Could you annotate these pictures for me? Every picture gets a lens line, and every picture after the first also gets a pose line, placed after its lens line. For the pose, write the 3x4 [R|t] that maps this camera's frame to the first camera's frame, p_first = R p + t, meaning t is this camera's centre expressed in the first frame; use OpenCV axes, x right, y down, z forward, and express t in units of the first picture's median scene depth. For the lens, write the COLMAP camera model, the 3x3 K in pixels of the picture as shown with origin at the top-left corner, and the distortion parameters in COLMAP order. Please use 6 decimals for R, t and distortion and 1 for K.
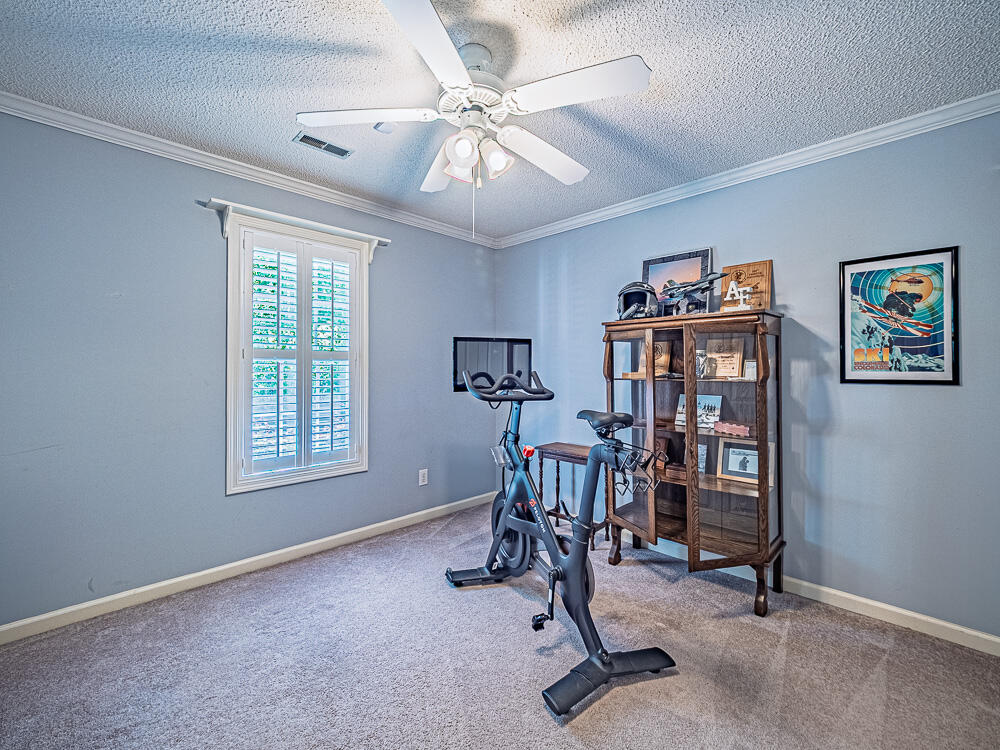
lens RADIAL K [[427.3, 0, 495.1], [0, 427.3, 363.7], [0, 0, 1]] dist [0.019393, -0.013911]
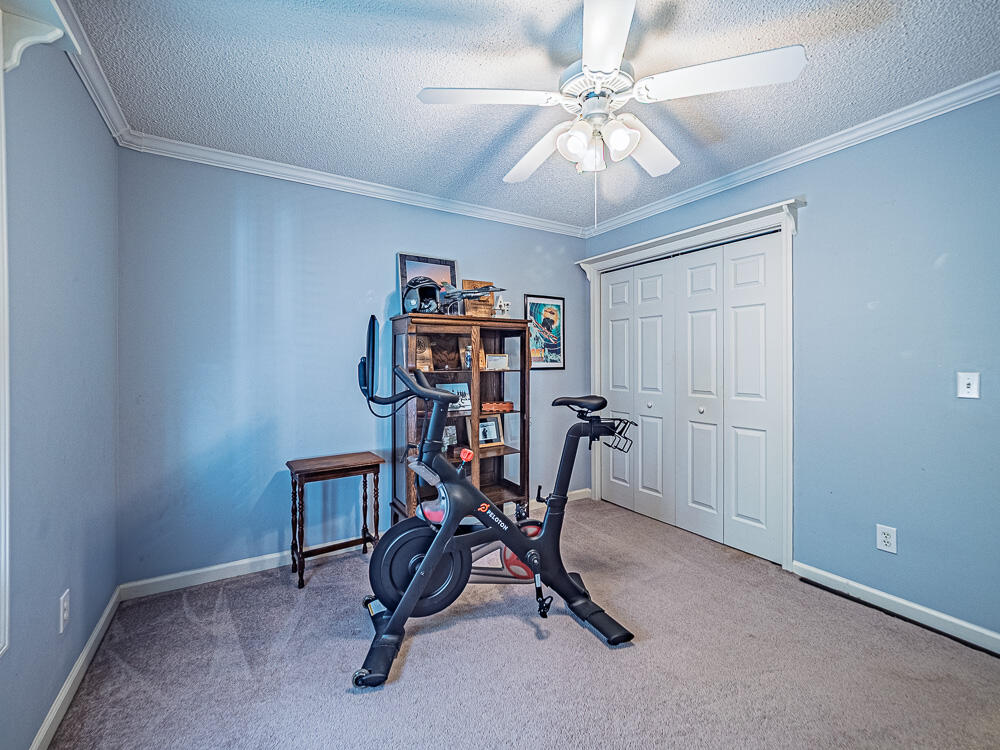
lens RADIAL K [[427.3, 0, 495.1], [0, 427.3, 363.7], [0, 0, 1]] dist [0.019393, -0.013911]
pose [[0.241161, -0.009580, 0.970438, -0.809589], [-0.007887, 0.999899, 0.011831, 0.003295], [-0.970453, -0.010507, 0.241061, 0.771640]]
